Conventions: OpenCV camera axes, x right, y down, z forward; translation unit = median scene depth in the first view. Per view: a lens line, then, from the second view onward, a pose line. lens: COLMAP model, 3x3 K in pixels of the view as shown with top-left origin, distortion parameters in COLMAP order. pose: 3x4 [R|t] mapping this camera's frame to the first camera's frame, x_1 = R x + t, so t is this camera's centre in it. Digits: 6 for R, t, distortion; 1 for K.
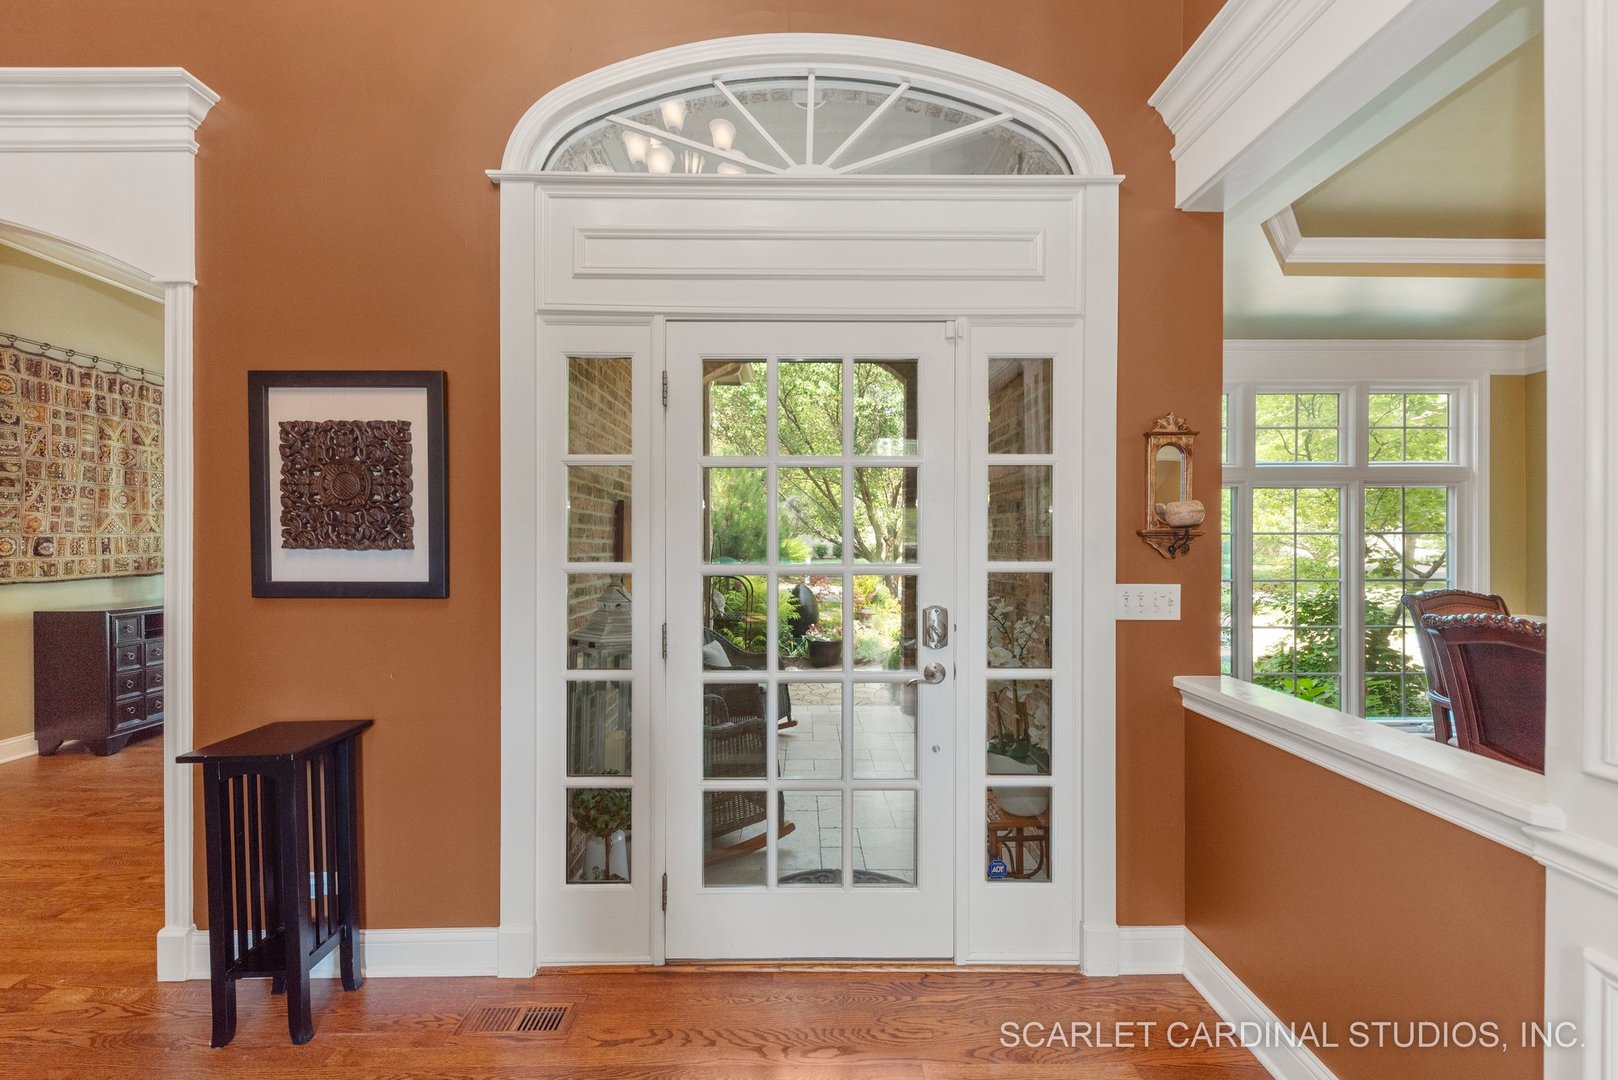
lens RADIAL K [[629.8, 0, 809.0], [0, 629.8, 540.0], [0, 0, 1]] dist [-0.000583, -0.000120]
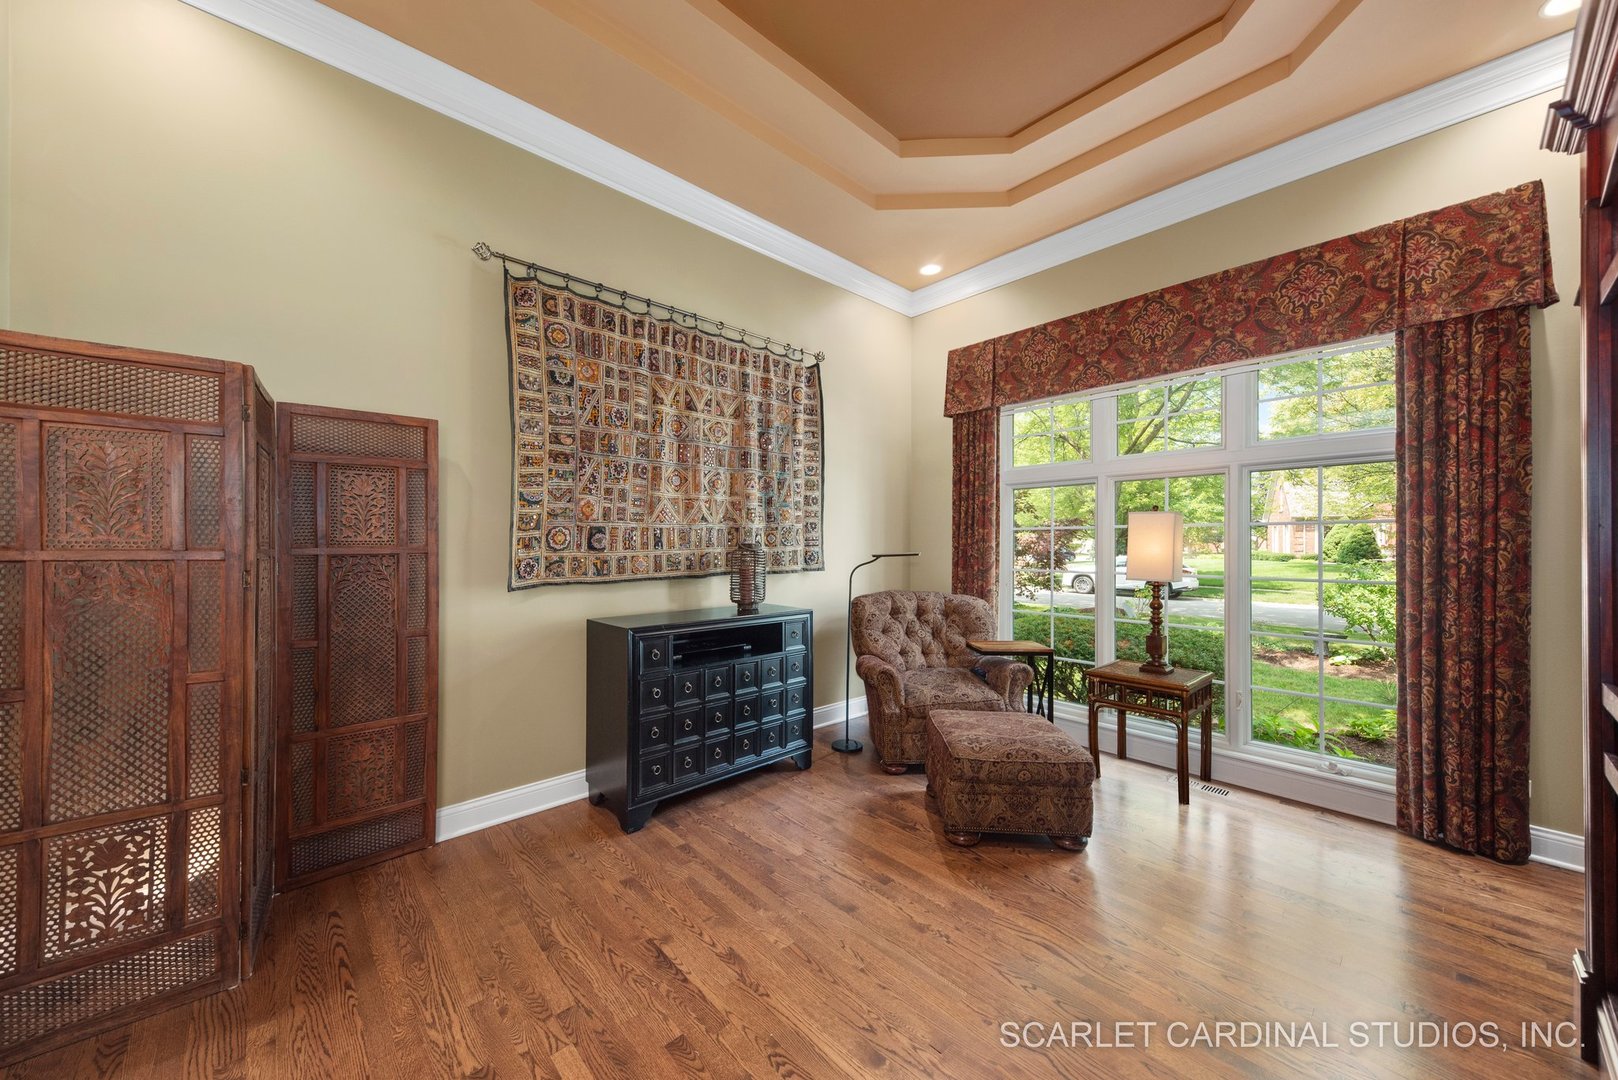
lens RADIAL K [[629.8, 0, 809.0], [0, 629.8, 540.0], [0, 0, 1]] dist [-0.000583, -0.000120]
pose [[0.704345, 0.002500, -0.709853, -0.436415], [-0.004600, 0.999989, -0.001043, 0.011422], [0.709843, 0.004000, 0.704349, 0.597262]]
